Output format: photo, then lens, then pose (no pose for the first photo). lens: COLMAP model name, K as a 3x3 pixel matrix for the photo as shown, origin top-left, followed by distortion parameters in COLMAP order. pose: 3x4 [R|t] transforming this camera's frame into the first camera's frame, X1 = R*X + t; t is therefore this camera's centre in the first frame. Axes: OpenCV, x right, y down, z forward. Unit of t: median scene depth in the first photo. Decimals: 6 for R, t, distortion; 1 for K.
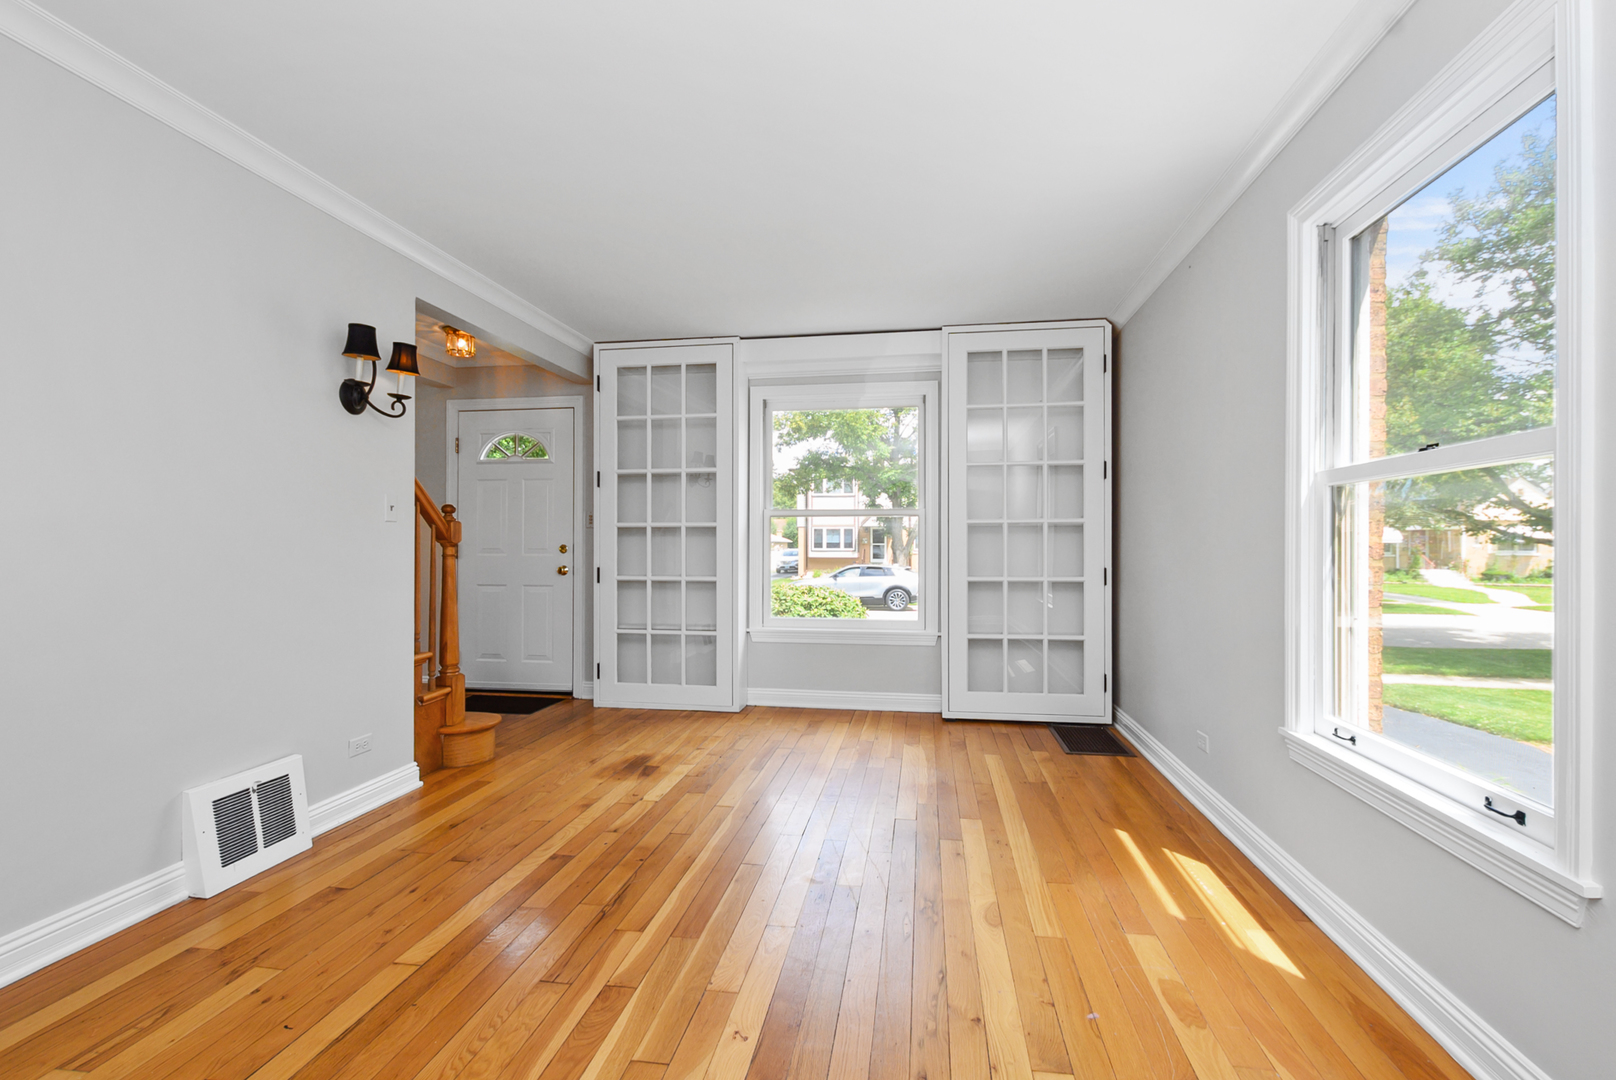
lens RADIAL K [[708.6, 0, 810.5], [0, 708.6, 546.1], [0, 0, 1]] dist [0.001091, -0.000016]
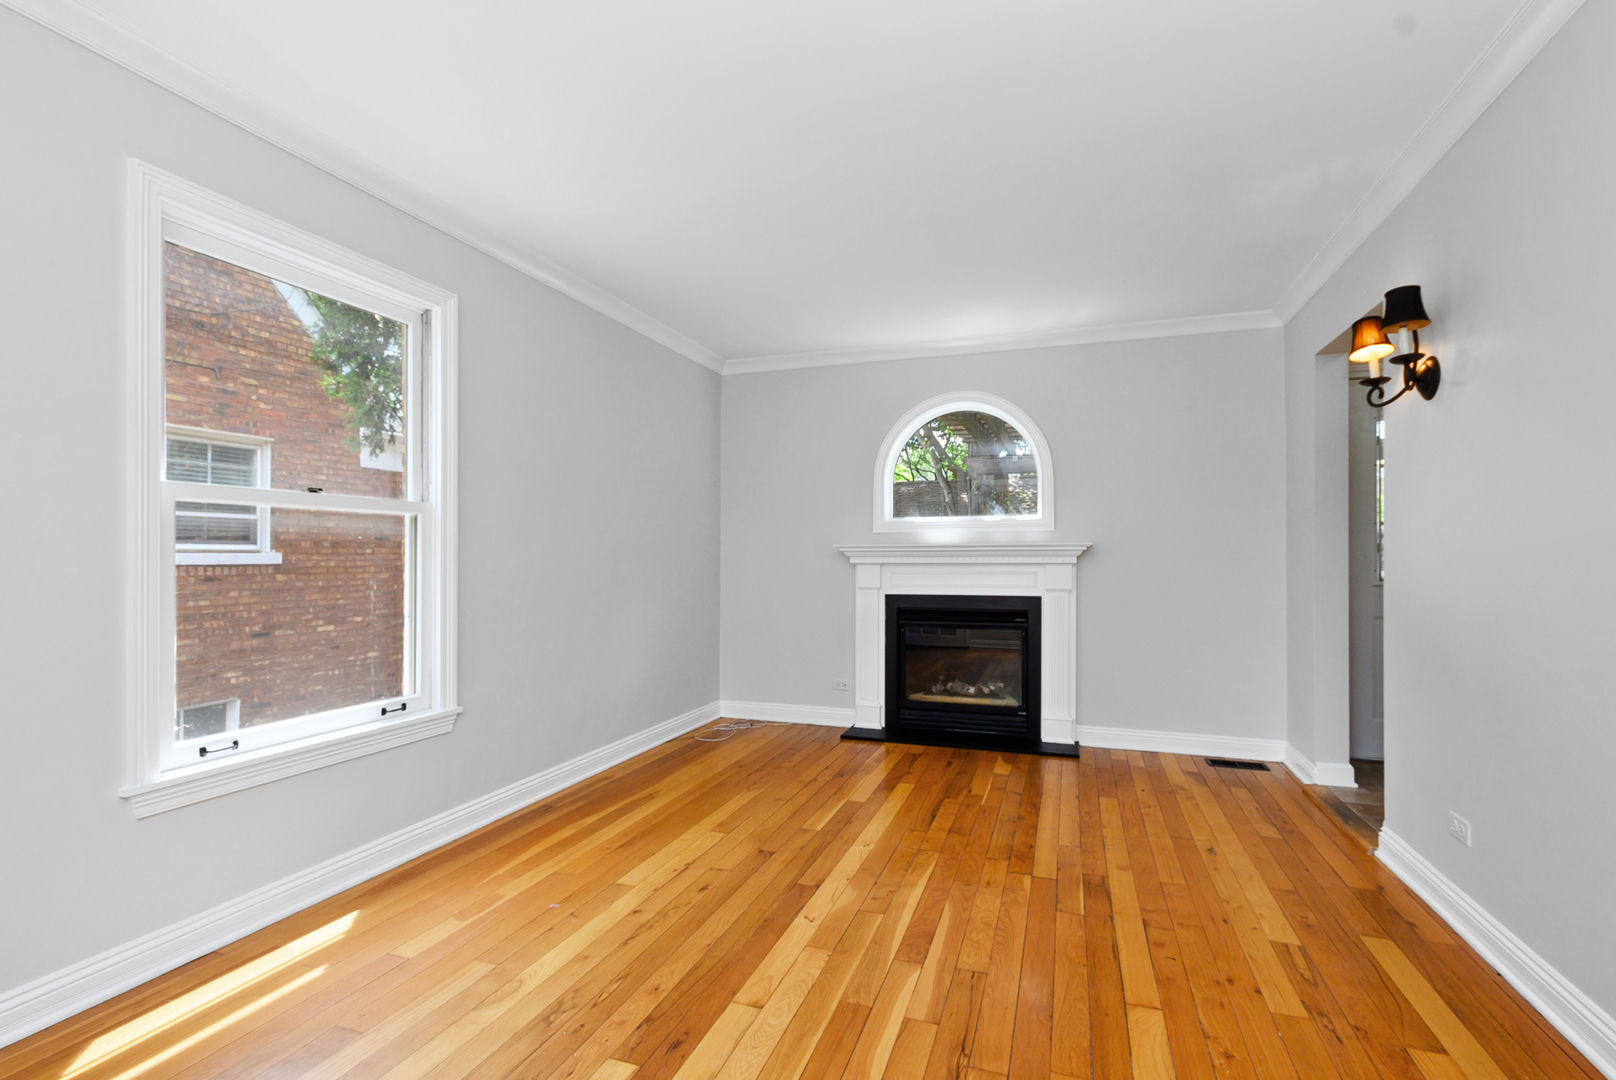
lens RADIAL K [[708.6, 0, 810.5], [0, 708.6, 546.1], [0, 0, 1]] dist [0.001091, -0.000016]
pose [[-0.982214, 0.000511, 0.187767, -0.316390], [-0.001186, 0.999959, -0.008927, -0.019519], [-0.187763, -0.008991, -0.982173, 2.068396]]
